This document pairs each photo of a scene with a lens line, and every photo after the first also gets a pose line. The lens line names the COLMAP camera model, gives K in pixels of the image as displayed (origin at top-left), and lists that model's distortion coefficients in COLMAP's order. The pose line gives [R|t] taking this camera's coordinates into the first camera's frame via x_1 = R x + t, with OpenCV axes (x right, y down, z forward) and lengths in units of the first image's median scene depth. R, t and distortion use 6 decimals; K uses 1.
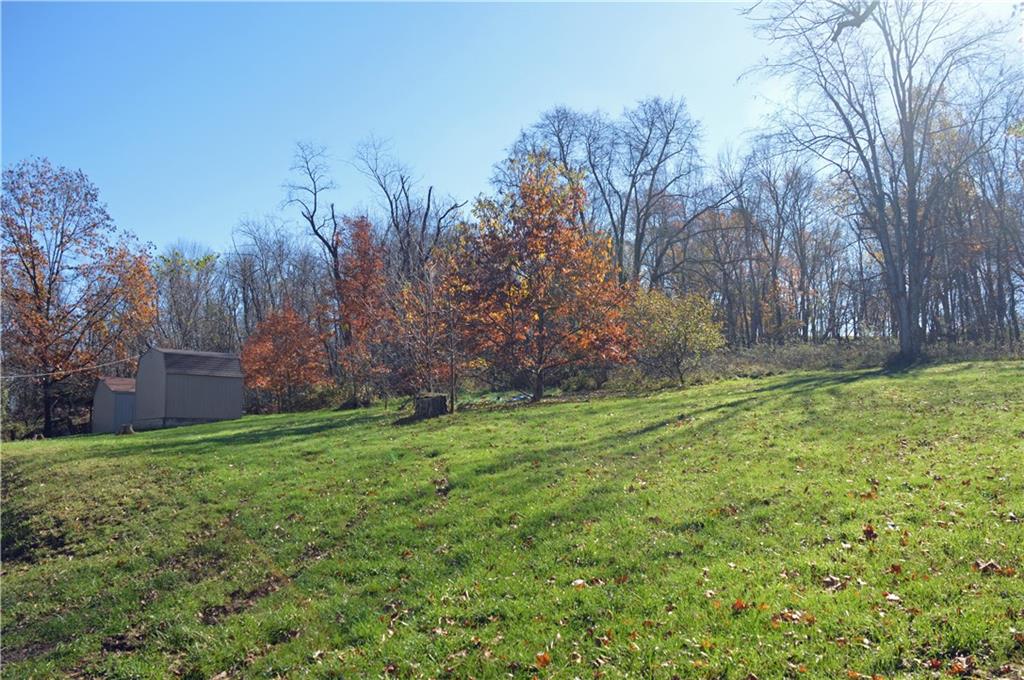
lens RADIAL K [[793.6, 0, 512.3], [0, 793.6, 336.5], [0, 0, 1]] dist [-0.095154, 0.003535]
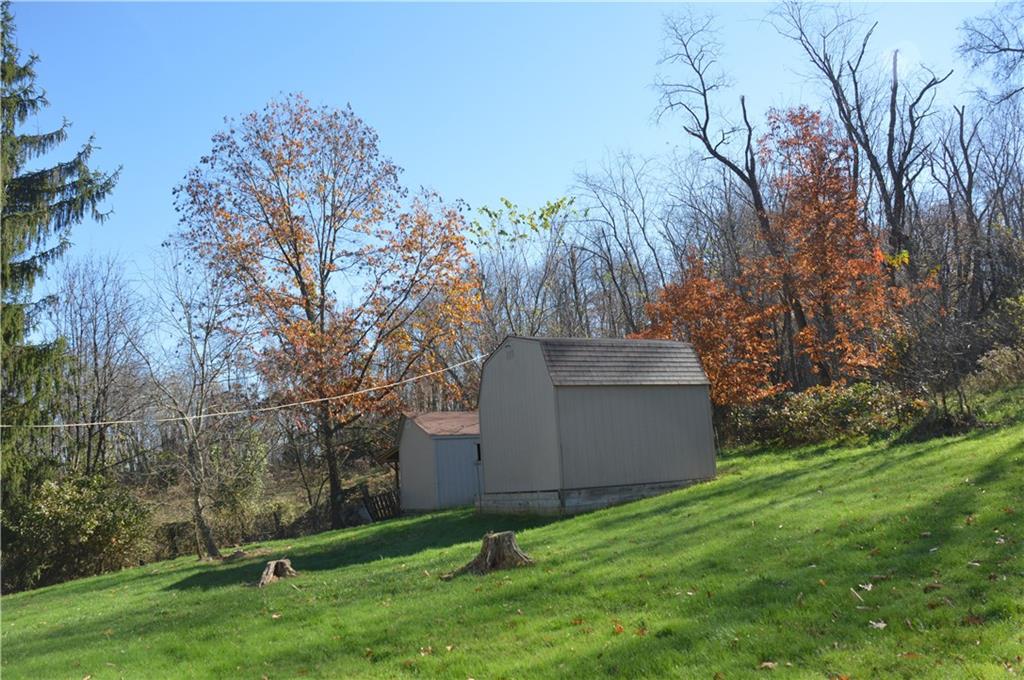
lens RADIAL K [[793.6, 0, 510.2], [0, 793.6, 341.5], [0, 0, 1]] dist [-0.095154, 0.003535]
pose [[0.940228, -0.094057, -0.327298, -0.226539], [0.086442, 0.995541, -0.037773, 0.024278], [0.329391, 0.007223, 0.944166, 0.399660]]
